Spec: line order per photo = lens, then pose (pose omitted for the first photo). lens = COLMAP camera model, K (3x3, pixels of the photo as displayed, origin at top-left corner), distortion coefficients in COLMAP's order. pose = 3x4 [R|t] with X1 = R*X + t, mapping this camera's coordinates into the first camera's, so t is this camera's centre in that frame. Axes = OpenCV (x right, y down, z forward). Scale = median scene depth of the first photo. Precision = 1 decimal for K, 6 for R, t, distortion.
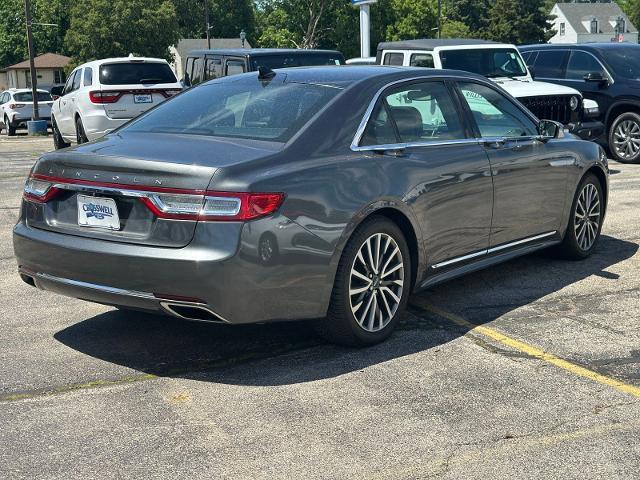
lens RADIAL K [[879.4, 0, 320.0], [0, 879.4, 240.0], [0, 0, 1]] dist [0.143686, -0.110736]
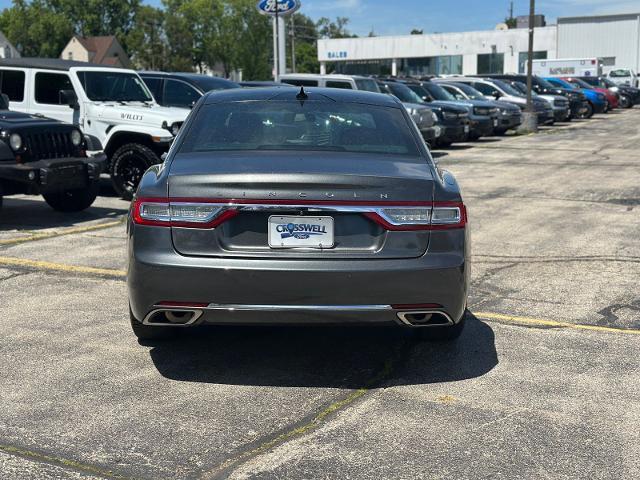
lens RADIAL K [[879.4, 0, 320.0], [0, 879.4, 240.0], [0, 0, 1]] dist [0.143686, -0.110736]
pose [[0.785671, -0.071851, 0.614457, -0.812846], [0.089778, 0.995960, 0.001668, -0.021626], [-0.612095, 0.053854, 0.788948, 0.225402]]
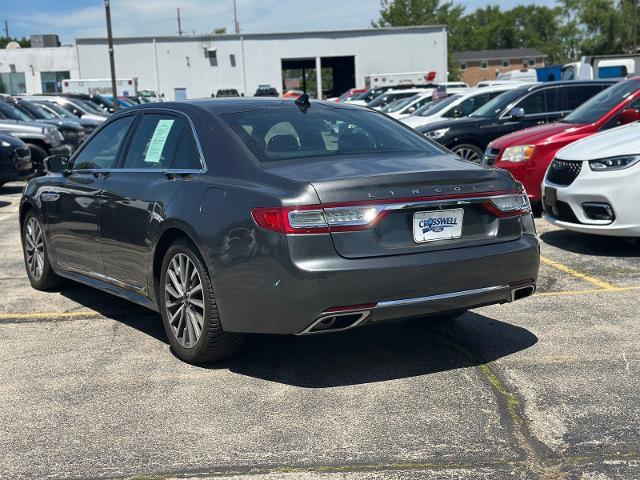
lens RADIAL K [[879.4, 0, 320.0], [0, 879.4, 240.0], [0, 0, 1]] dist [0.143686, -0.110736]
pose [[0.374797, -0.120009, 0.919307, -1.230860], [0.186506, 0.981075, 0.052035, -0.092244], [-0.908153, 0.151954, 0.390086, 0.715125]]
